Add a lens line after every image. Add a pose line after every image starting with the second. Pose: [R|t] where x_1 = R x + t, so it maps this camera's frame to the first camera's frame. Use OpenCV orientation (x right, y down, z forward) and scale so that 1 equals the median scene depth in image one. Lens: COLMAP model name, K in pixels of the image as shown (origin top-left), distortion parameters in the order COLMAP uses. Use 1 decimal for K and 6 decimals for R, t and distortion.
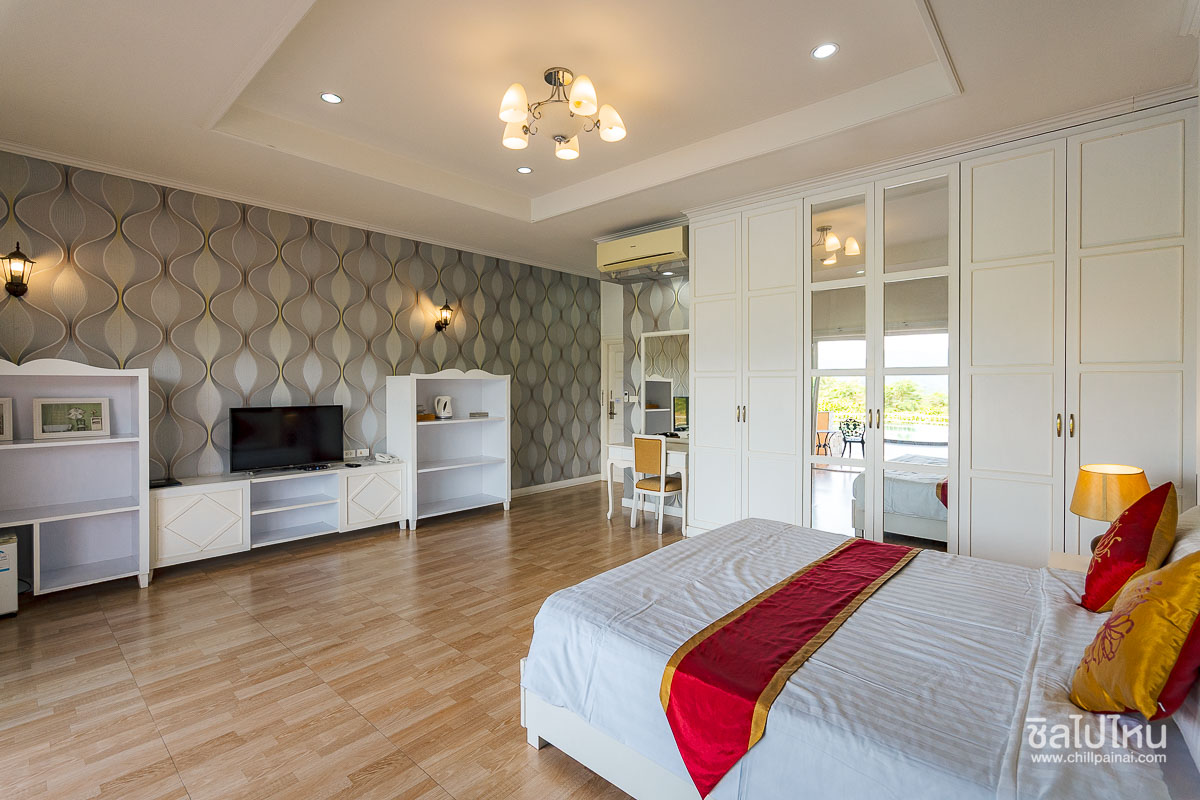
lens RADIAL K [[547.6, 0, 601.0], [0, 547.6, 392.7], [0, 0, 1]] dist [-0.001539, -0.000229]
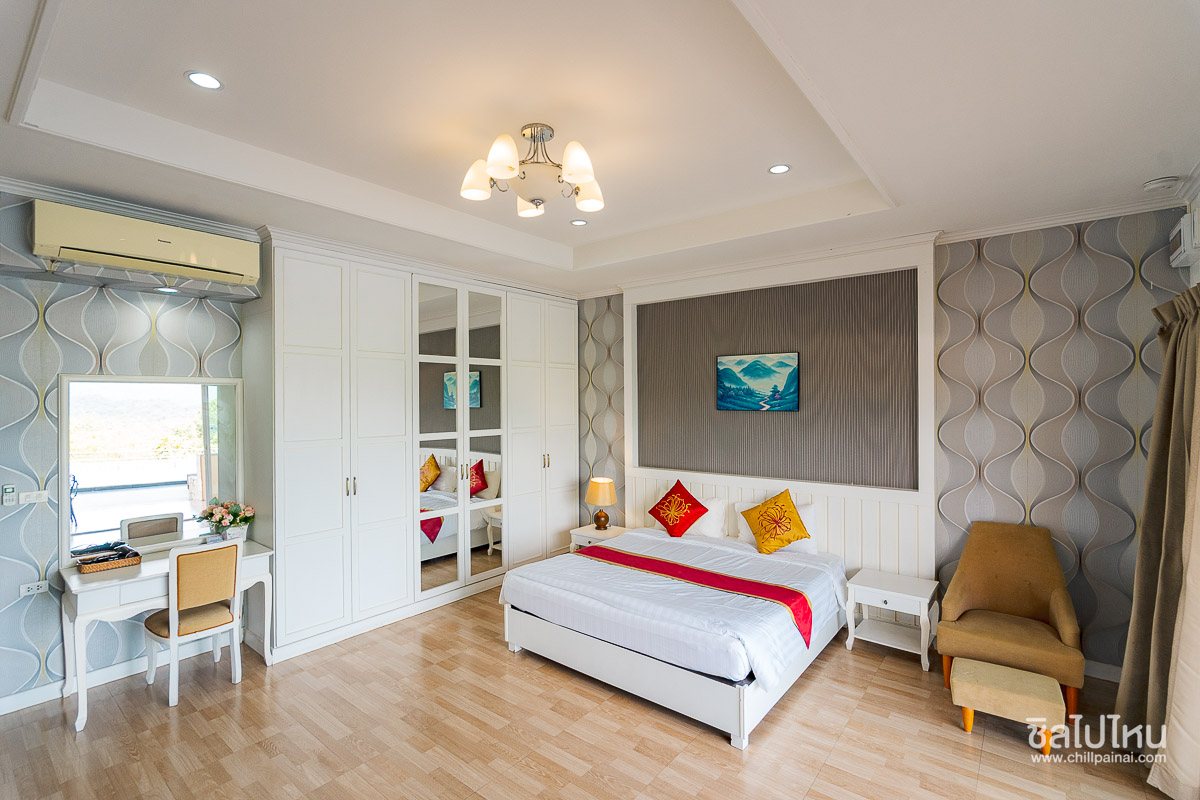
lens RADIAL K [[547.6, 0, 601.0], [0, 547.6, 392.7], [0, 0, 1]] dist [-0.001539, -0.000229]
pose [[-0.049960, 0.005988, 0.998733, -0.653455], [0.021199, 0.999763, -0.004934, -0.100167], [-0.998526, 0.020926, -0.050075, 0.635632]]
